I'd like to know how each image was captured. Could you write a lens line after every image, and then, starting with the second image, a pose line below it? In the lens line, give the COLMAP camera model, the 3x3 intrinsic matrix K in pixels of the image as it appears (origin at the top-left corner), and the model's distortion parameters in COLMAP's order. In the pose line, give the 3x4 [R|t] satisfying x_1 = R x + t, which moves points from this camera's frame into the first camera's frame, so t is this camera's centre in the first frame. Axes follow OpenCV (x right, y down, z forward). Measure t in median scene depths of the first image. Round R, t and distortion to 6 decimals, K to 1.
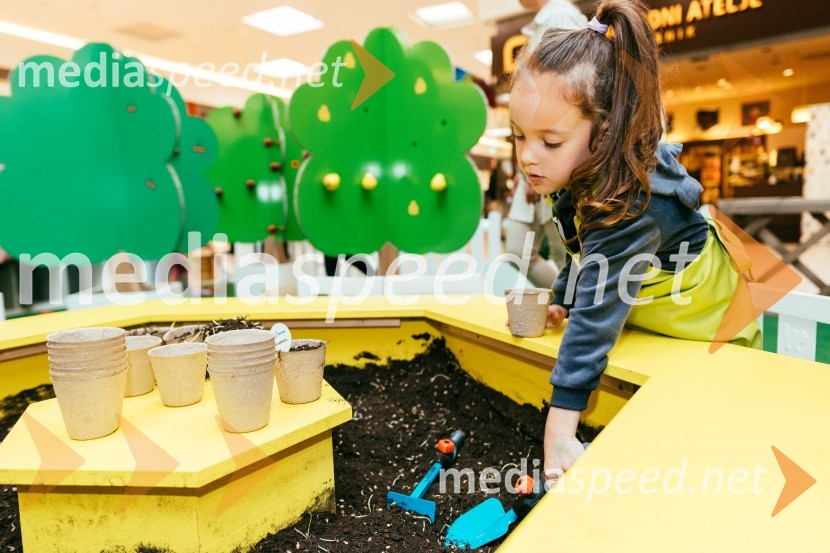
lens RADIAL K [[676.2, 0, 425.6], [0, 676.2, 276.3], [0, 0, 1]] dist [0.027556, -0.004068]
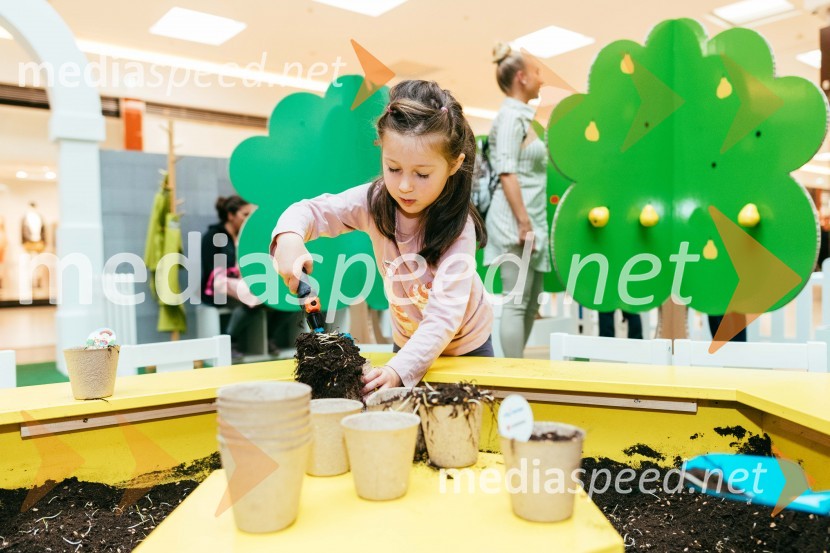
lens RADIAL K [[676.2, 0, 425.6], [0, 676.2, 276.3], [0, 0, 1]] dist [0.027556, -0.004068]
pose [[0.927443, 0.019460, -0.373458, -0.037941], [-0.053683, 0.995230, -0.081456, 0.007972], [0.370091, 0.095594, 0.924064, 0.258452]]
